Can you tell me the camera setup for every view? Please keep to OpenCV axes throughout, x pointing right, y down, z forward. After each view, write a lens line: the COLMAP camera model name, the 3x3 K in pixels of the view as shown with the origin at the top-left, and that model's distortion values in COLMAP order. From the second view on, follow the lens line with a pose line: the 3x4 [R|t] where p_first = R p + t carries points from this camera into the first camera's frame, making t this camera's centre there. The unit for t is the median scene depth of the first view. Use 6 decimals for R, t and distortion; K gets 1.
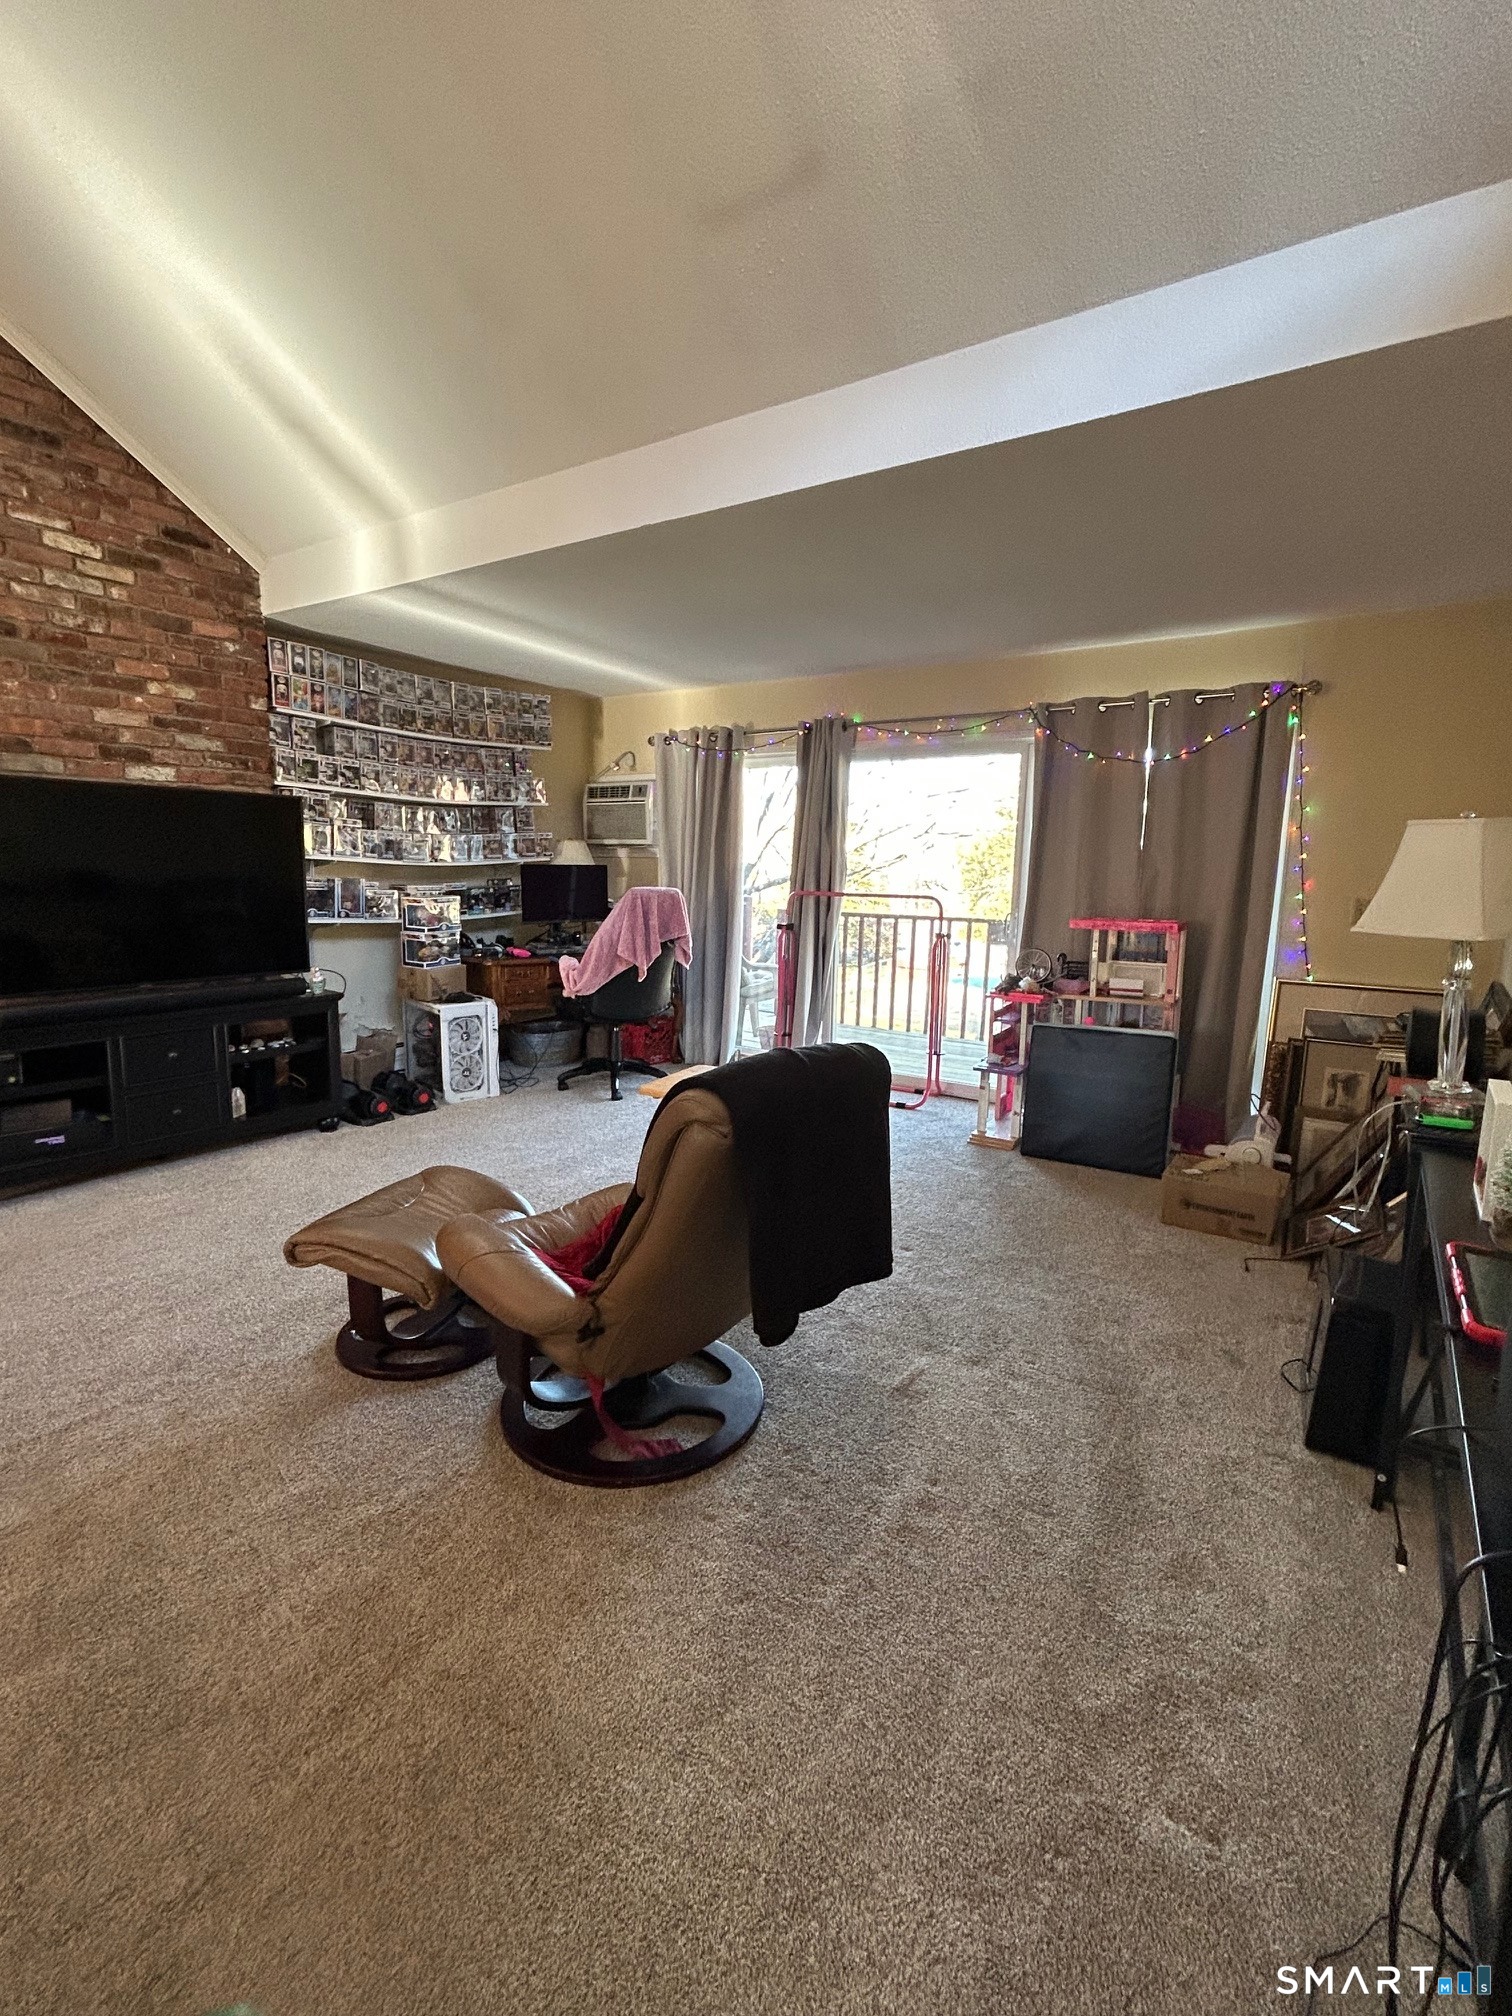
lens RADIAL K [[912.7, 0, 752.7], [0, 912.7, 1011.7], [0, 0, 1]] dist [-0.012035, 0.007365]
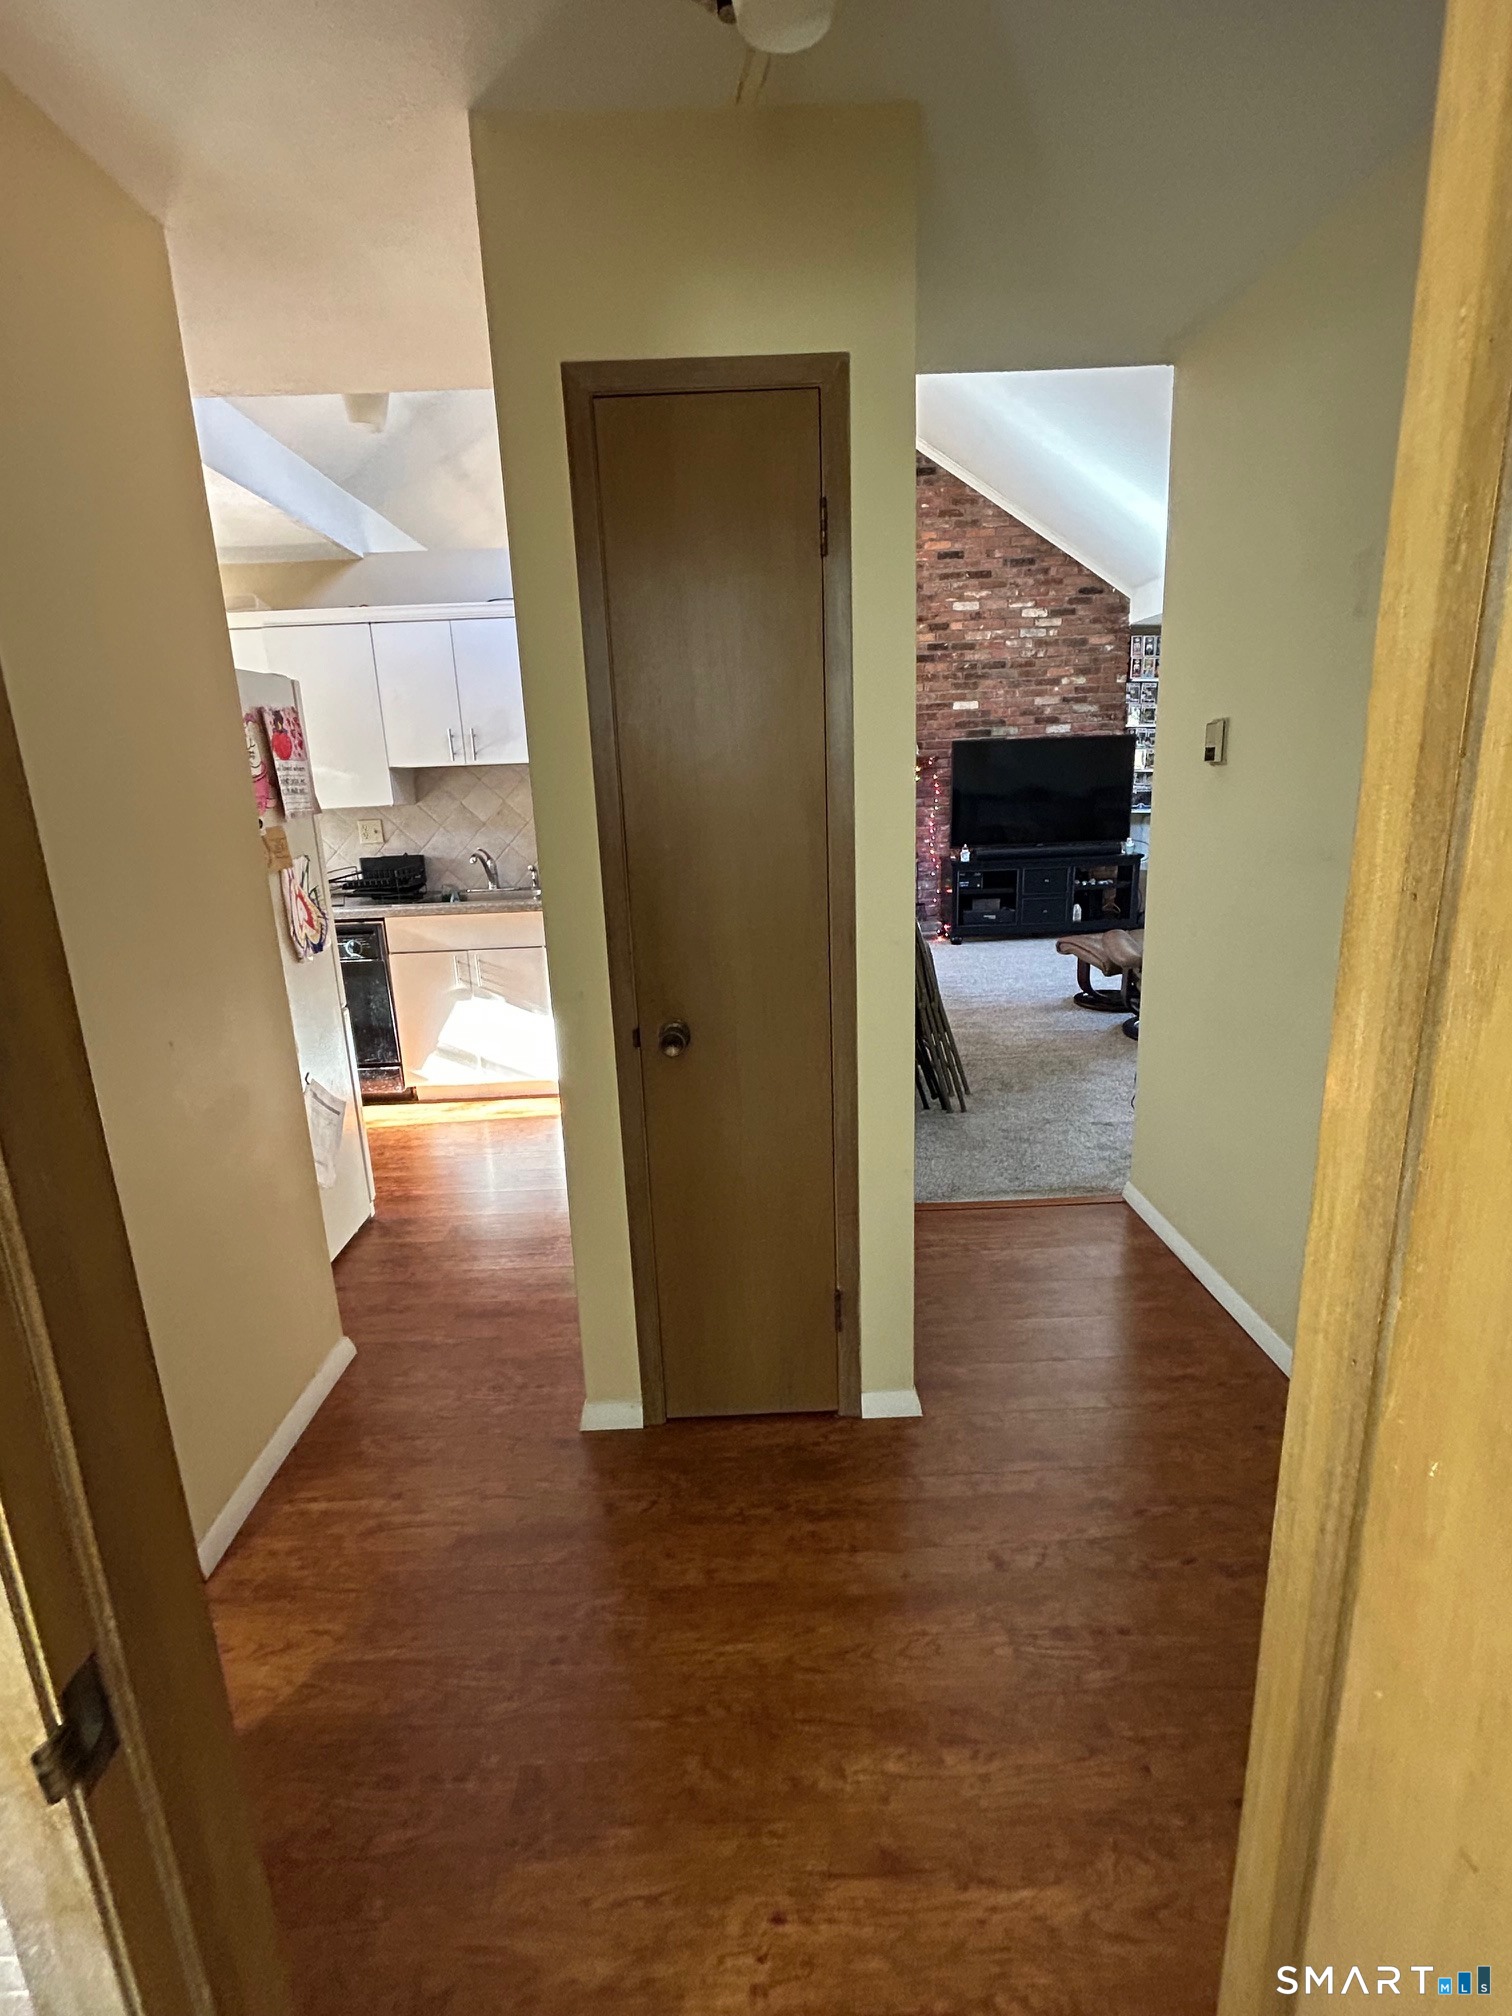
lens RADIAL K [[919.2, 0, 756.0], [0, 919.2, 1008.0], [0, 0, 1]] dist [-0.004436, -0.000666]
pose [[0.582712, 0.153832, -0.797986, 0.516959], [-0.080470, 0.988017, 0.131704, 0.093235], [0.808685, -0.012531, 0.588109, -0.556209]]
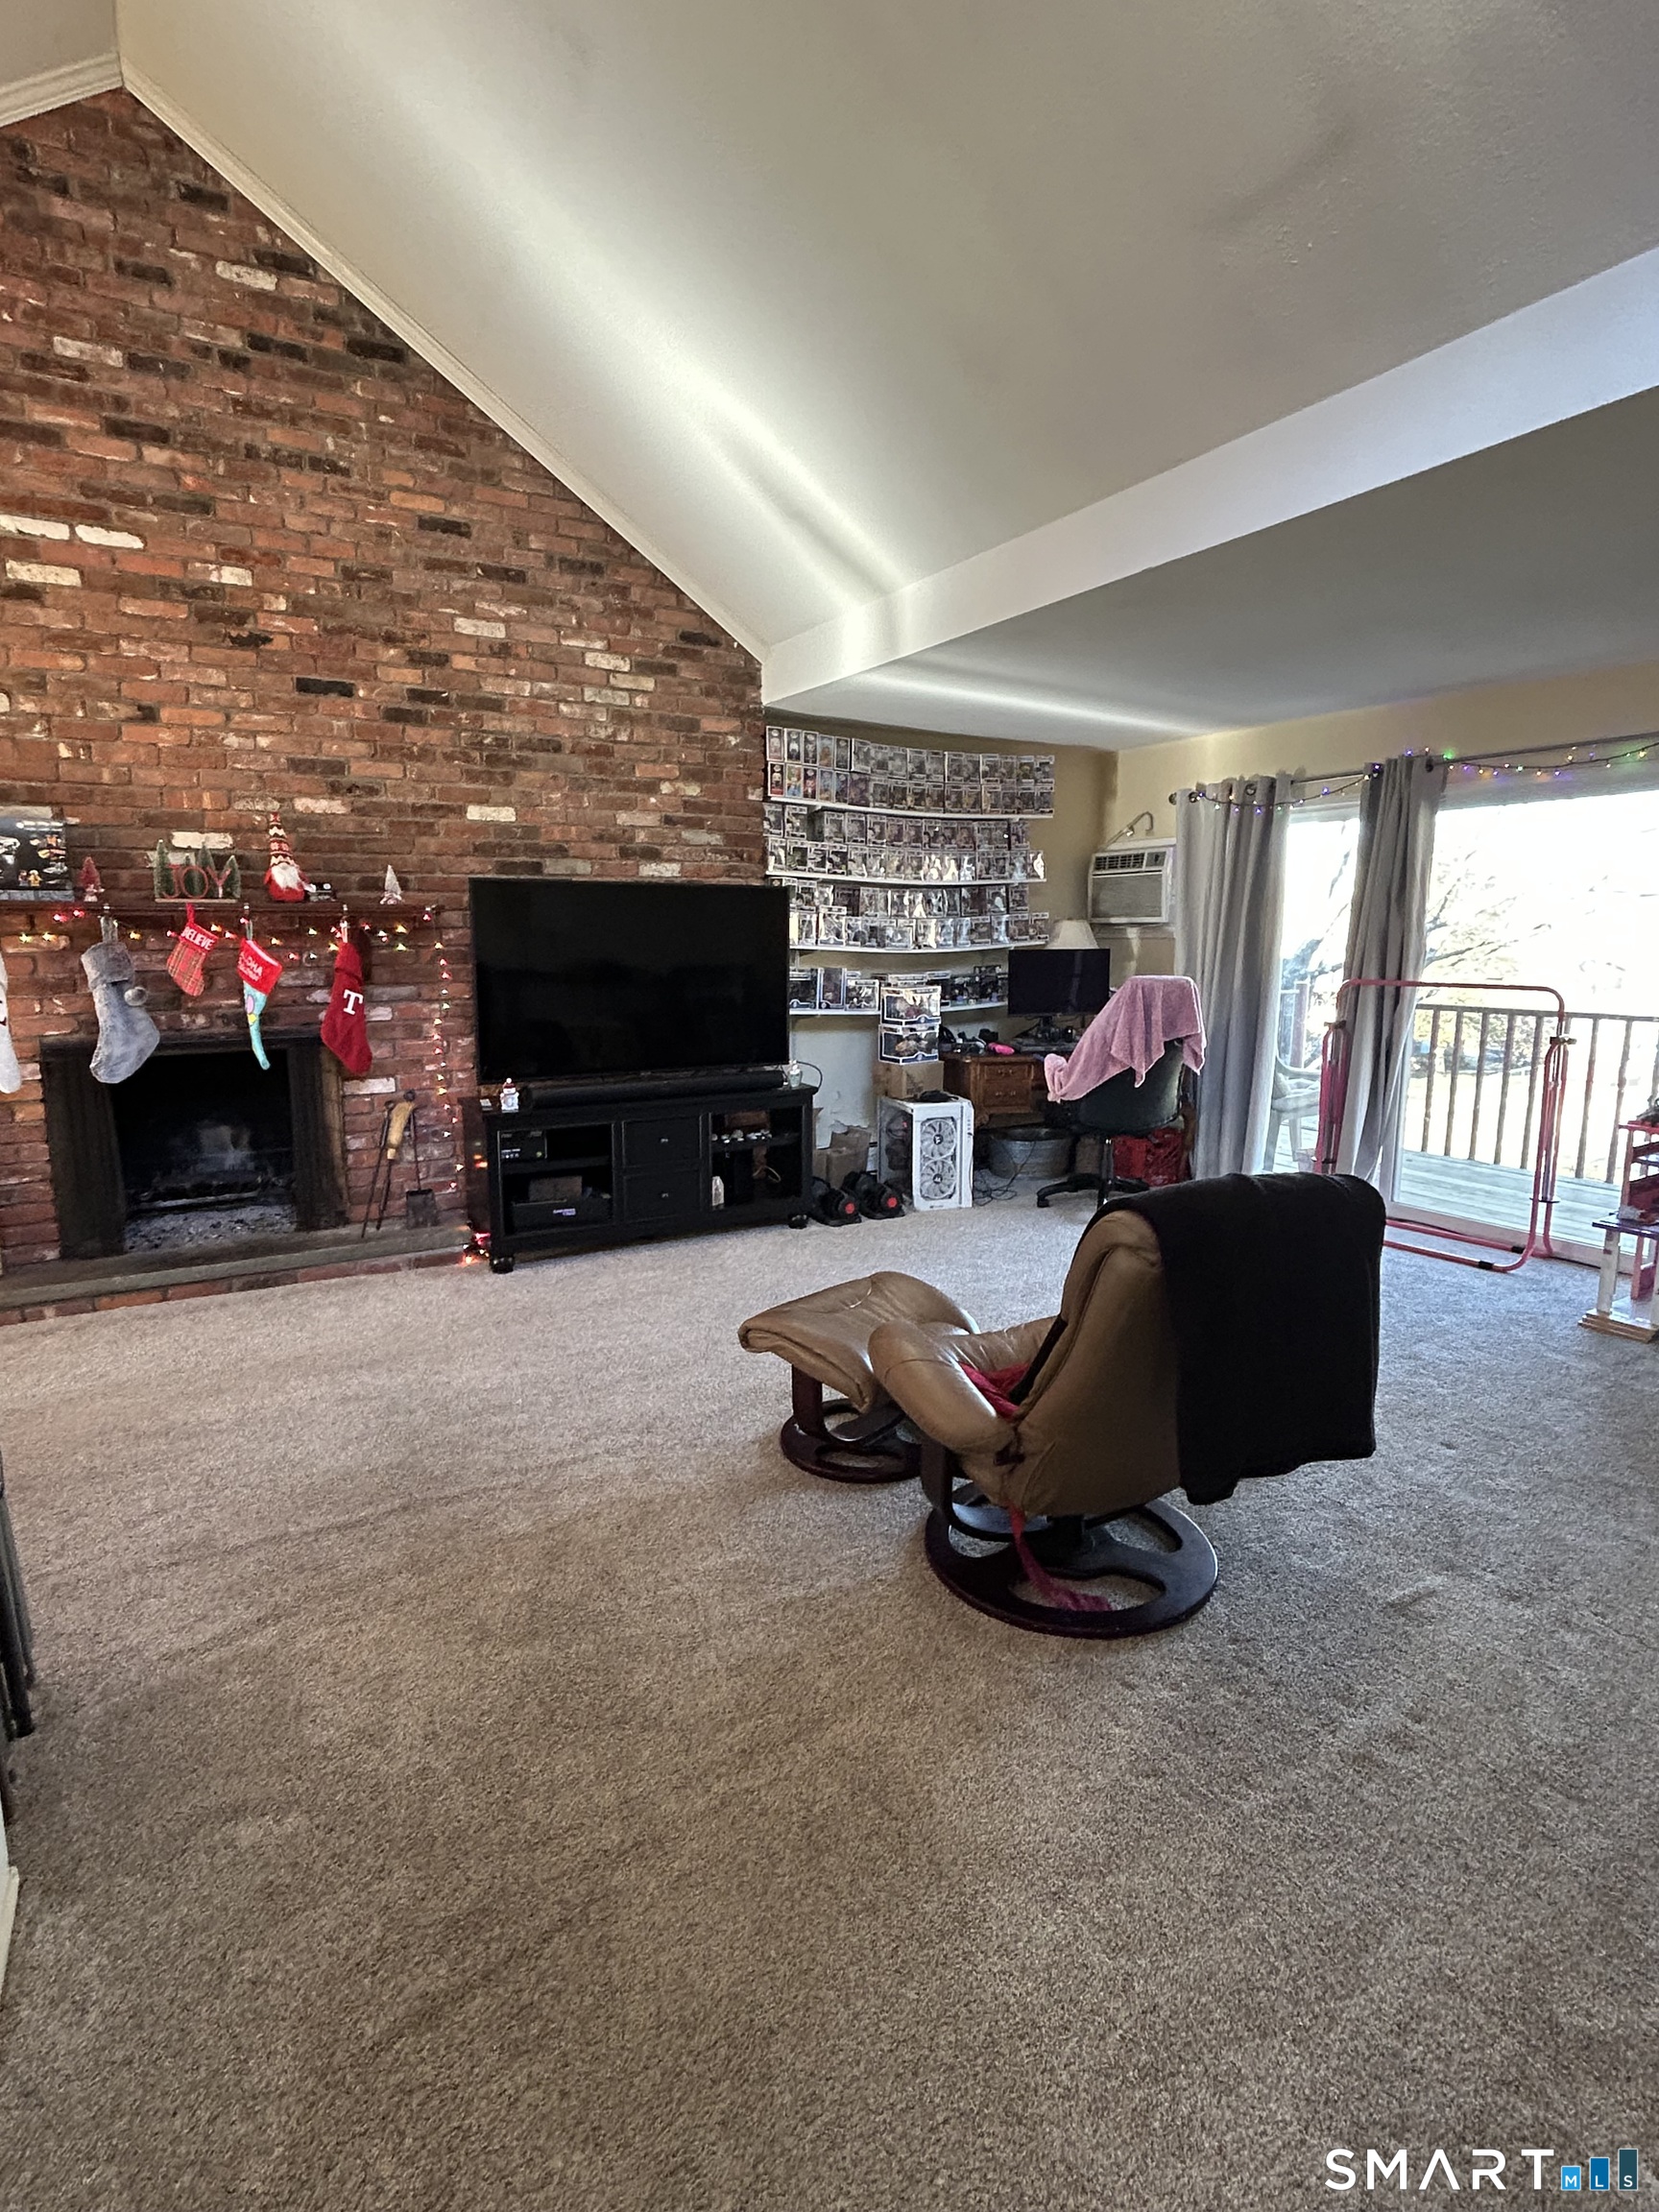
lens RADIAL K [[1090.8, 0, 829.6], [0, 1090.8, 1113.2], [0, 0, 1]] dist [-0.003723, -0.001239]
pose [[0.908499, 0.048825, -0.415025, 0.045385], [-0.049922, 0.998719, 0.008211, -0.003054], [0.414894, 0.013260, 0.909773, -0.051154]]
